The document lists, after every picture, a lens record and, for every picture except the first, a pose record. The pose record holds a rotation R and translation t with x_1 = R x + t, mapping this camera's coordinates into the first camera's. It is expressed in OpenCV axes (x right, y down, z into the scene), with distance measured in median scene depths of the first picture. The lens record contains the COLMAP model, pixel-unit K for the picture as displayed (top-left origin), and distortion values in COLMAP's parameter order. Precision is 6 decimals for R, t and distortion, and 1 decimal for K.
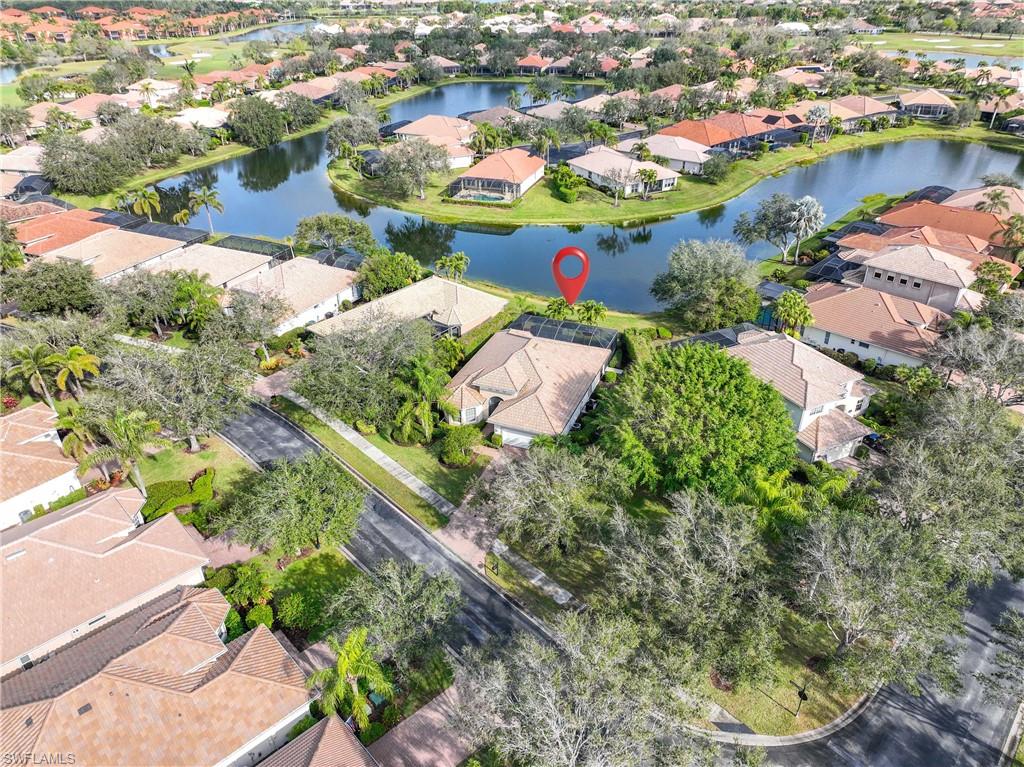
lens RADIAL K [[724.6, 0, 514.7], [0, 724.6, 381.7], [0, 0, 1]] dist [0.006501, 0.008534]
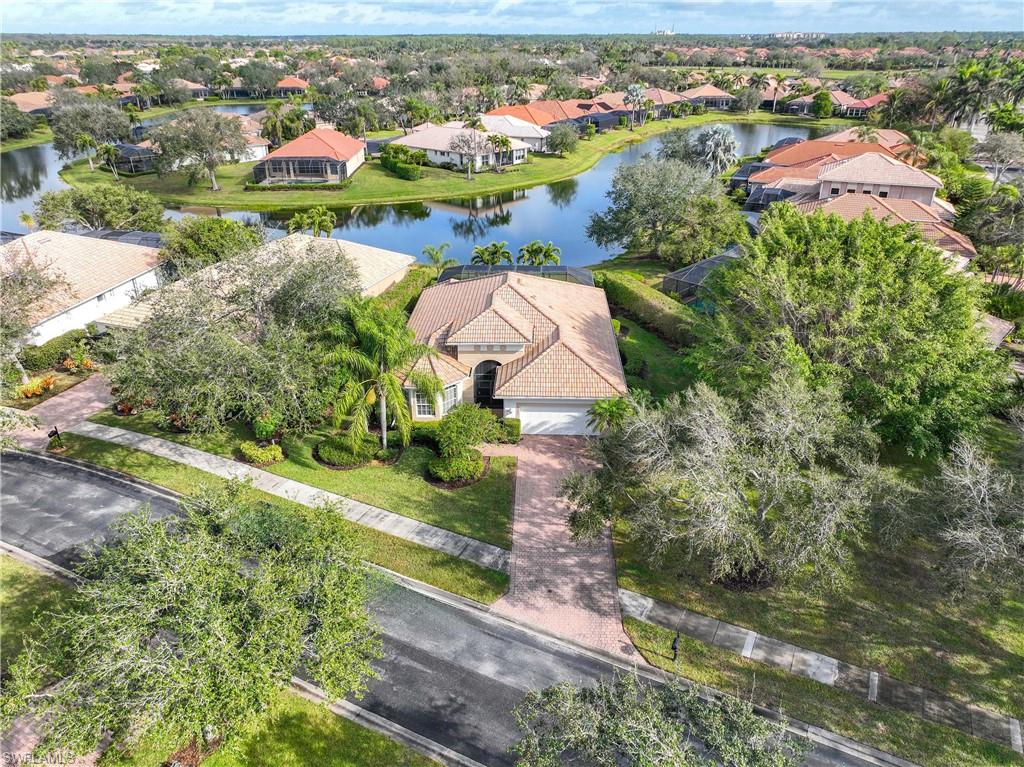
lens RADIAL K [[724.6, 0, 509.8], [0, 724.6, 383.4], [0, 0, 1]] dist [0.006501, 0.008534]
pose [[0.942019, -0.145343, 0.302450, -0.154243], [0.170383, 0.983671, -0.057974, 0.061928], [-0.289086, 0.106145, 0.951400, 0.354057]]
